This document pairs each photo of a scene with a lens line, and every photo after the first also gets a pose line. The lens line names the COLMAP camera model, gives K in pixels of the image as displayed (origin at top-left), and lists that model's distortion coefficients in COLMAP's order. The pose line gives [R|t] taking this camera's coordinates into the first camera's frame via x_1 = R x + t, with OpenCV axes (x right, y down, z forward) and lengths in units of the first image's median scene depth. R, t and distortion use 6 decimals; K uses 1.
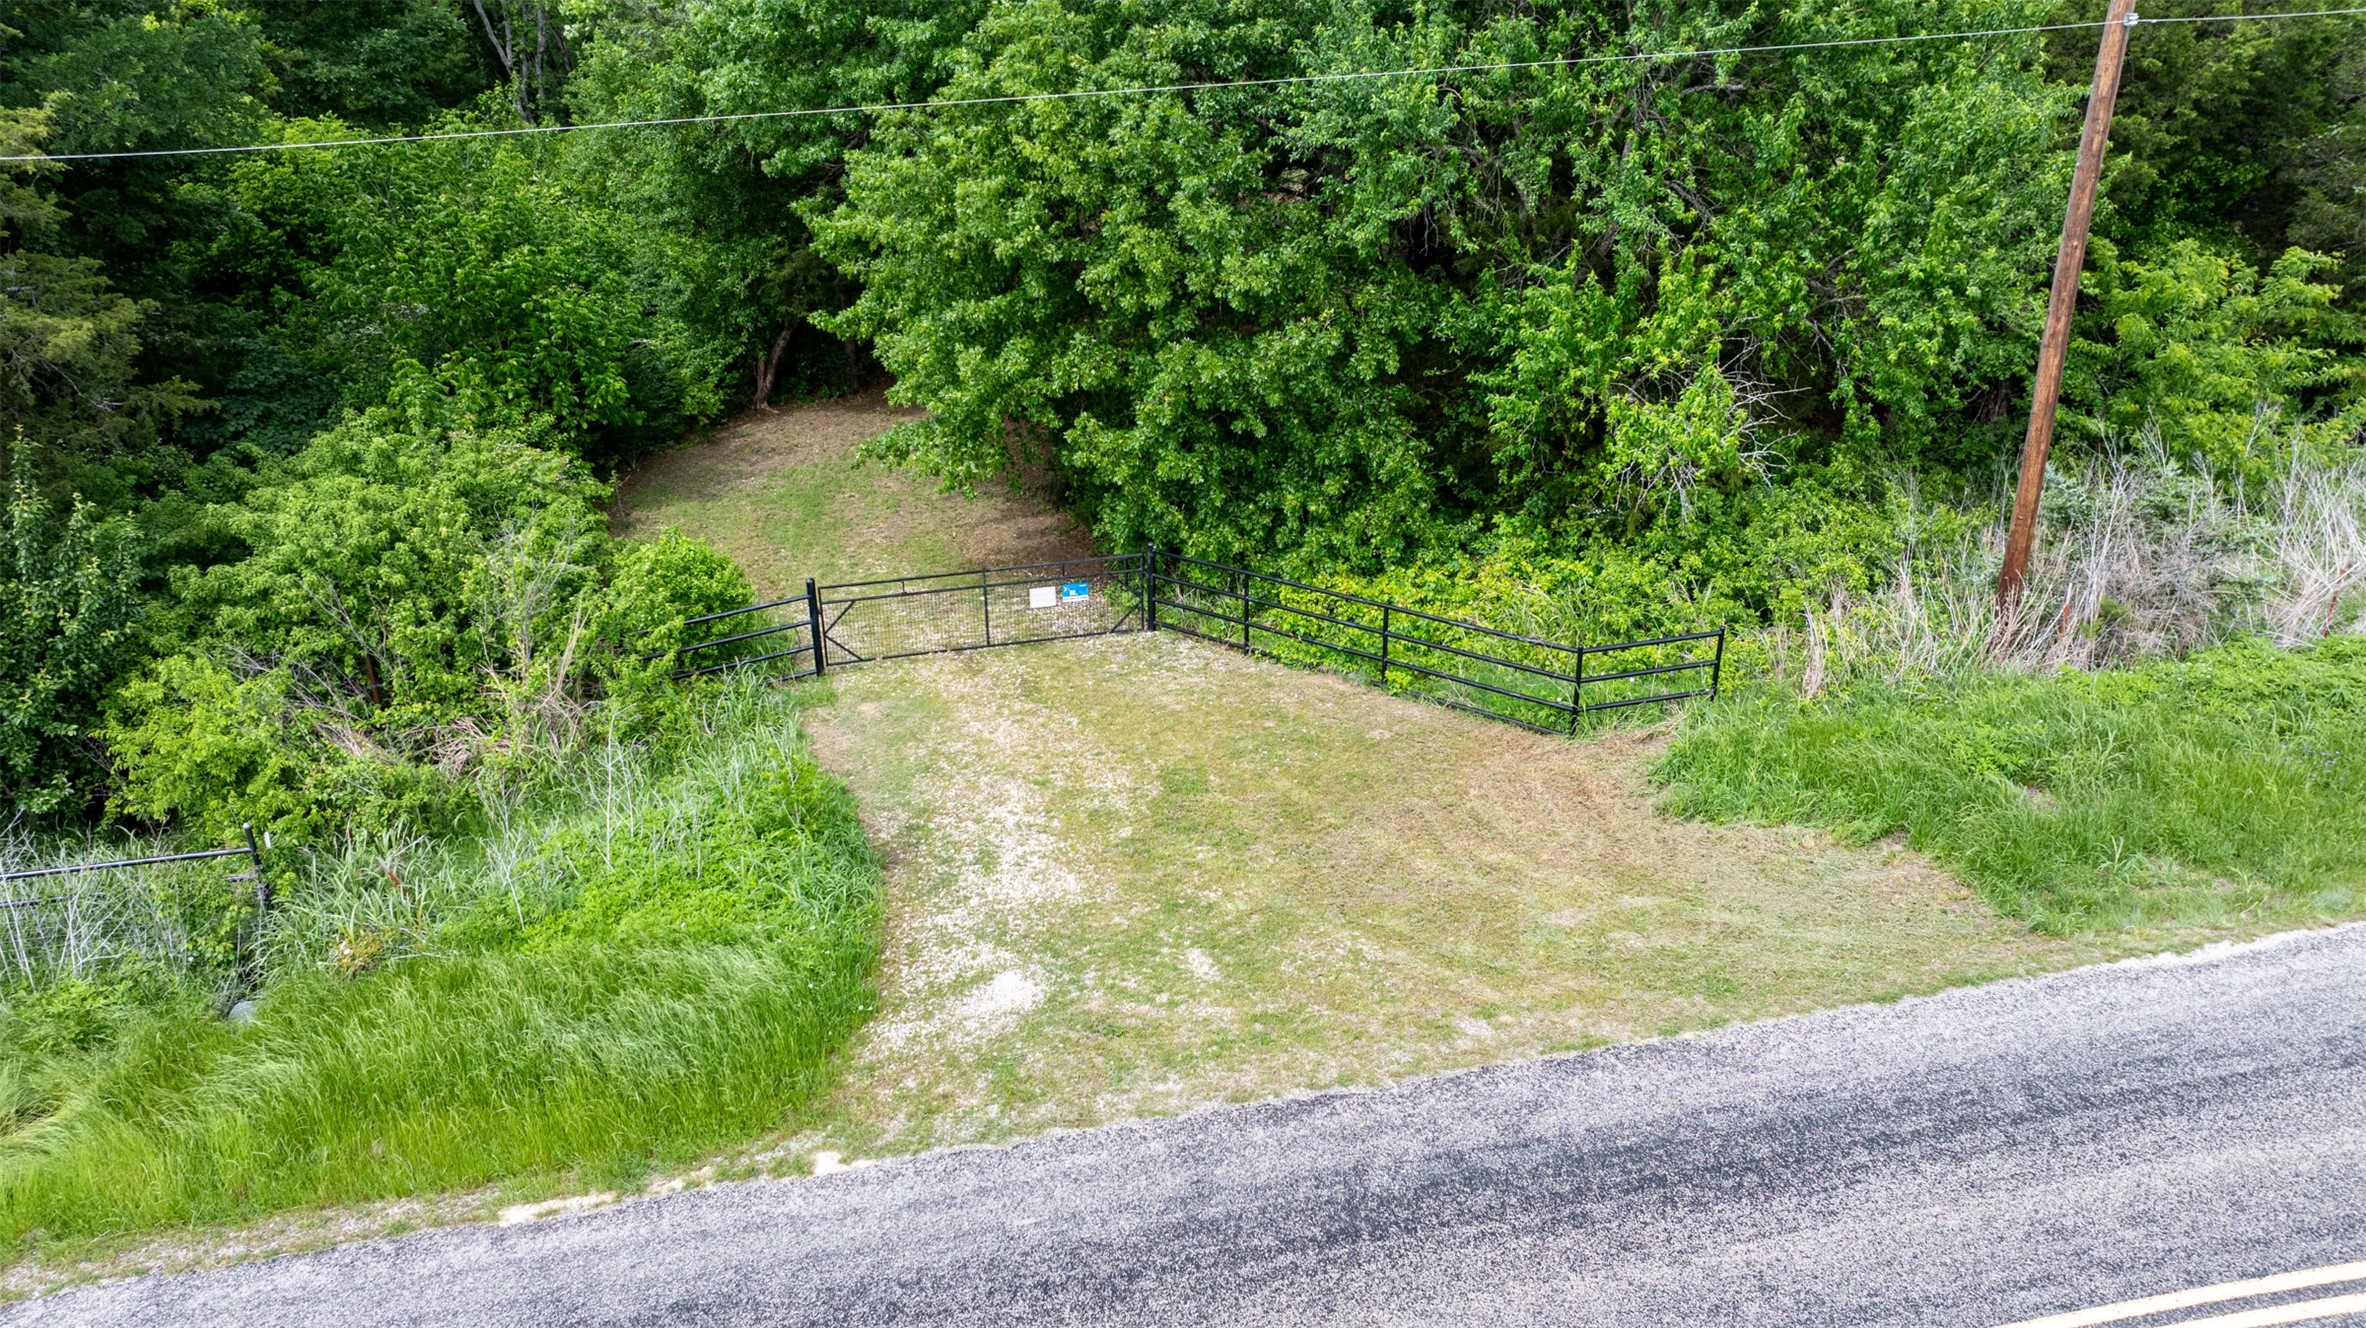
lens RADIAL K [[1644.0, 0, 1188.8], [0, 1644.0, 668.8], [0, 0, 1]] dist [-0.029298, 0.022380]
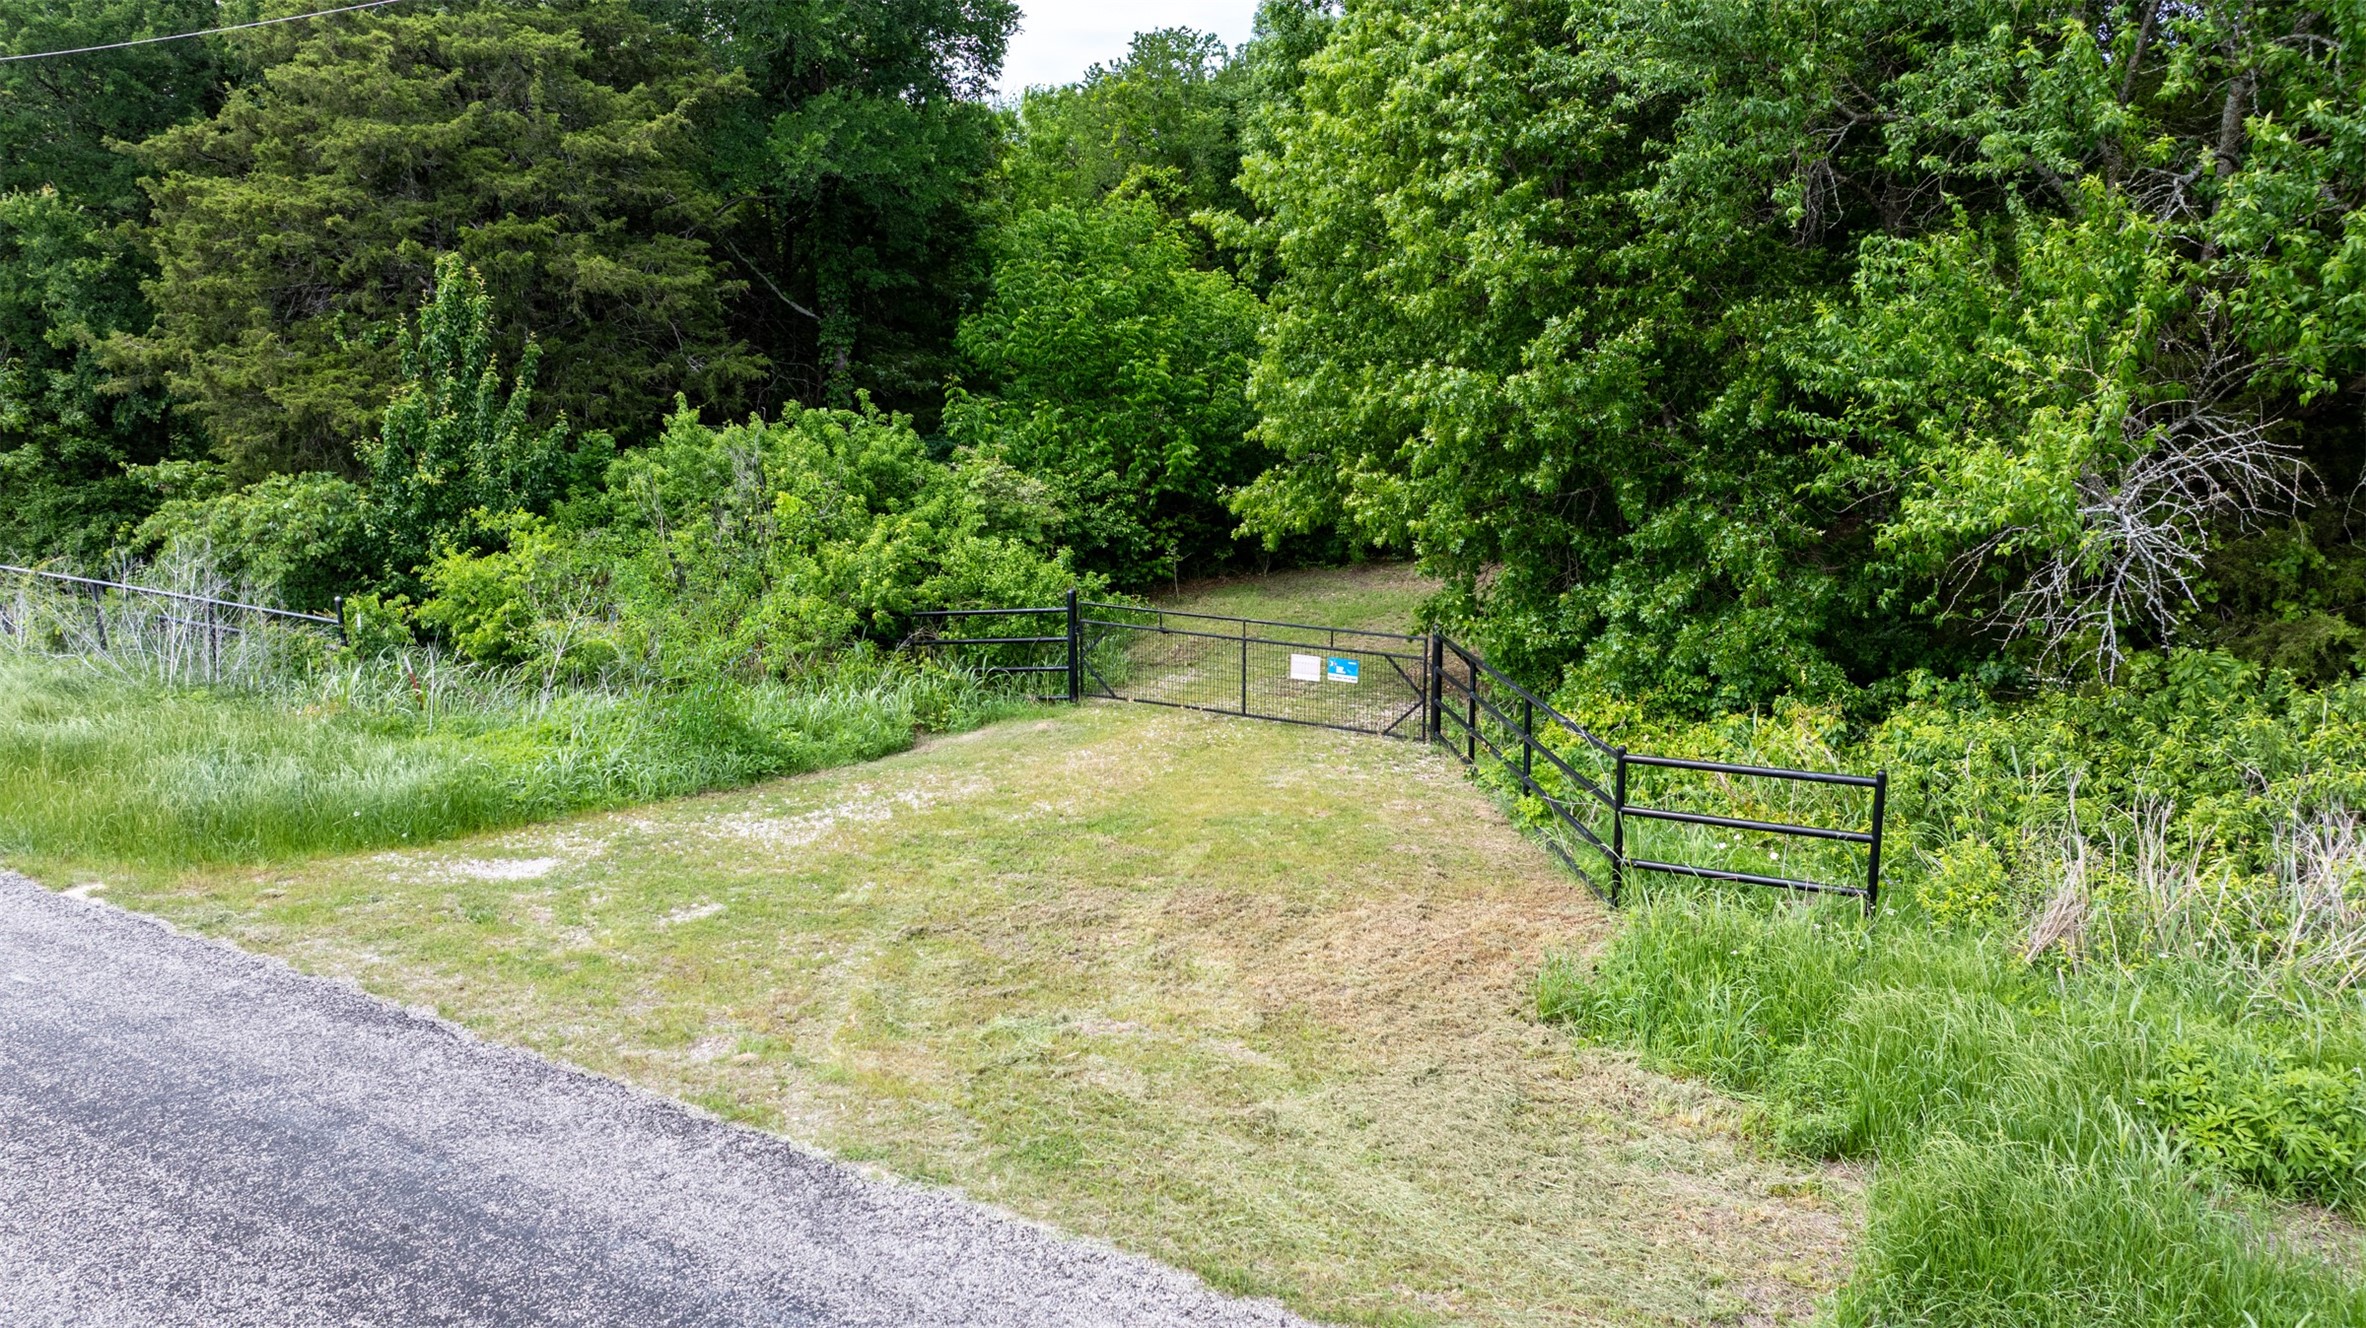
lens RADIAL K [[1644.0, 0, 1184.9], [0, 1644.0, 659.4], [0, 0, 1]] dist [-0.029298, 0.022380]
pose [[0.747853, 0.174467, -0.640528, 0.778130], [-0.293945, 0.952137, -0.083855, 0.079294], [0.595241, 0.250991, 0.763342, 0.647314]]
